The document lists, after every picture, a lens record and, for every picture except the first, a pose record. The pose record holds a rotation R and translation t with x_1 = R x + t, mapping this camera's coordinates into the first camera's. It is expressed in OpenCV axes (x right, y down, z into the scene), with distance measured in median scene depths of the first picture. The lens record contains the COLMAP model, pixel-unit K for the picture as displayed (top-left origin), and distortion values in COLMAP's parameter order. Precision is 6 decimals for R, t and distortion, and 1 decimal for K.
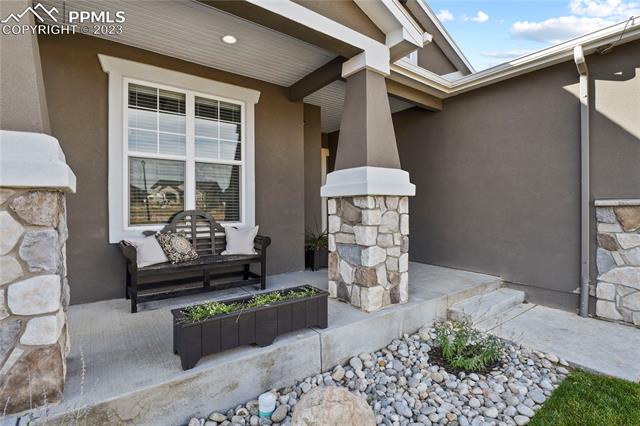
lens RADIAL K [[309.7, 0, 321.7], [0, 309.7, 209.9], [0, 0, 1]] dist [0.001890, -0.000102]
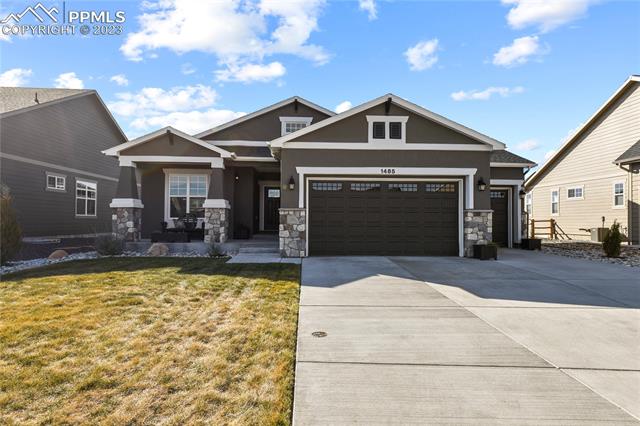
lens RADIAL K [[386.3, 0, 321.6], [0, 386.3, 215.0], [0, 0, 1]] dist [0.001007, 0.000638]
pose [[0.821038, 0.001783, -0.570871, 3.216970], [-0.017485, 0.999605, -0.022025, 0.089488], [0.570605, 0.028065, 0.820745, -1.562948]]
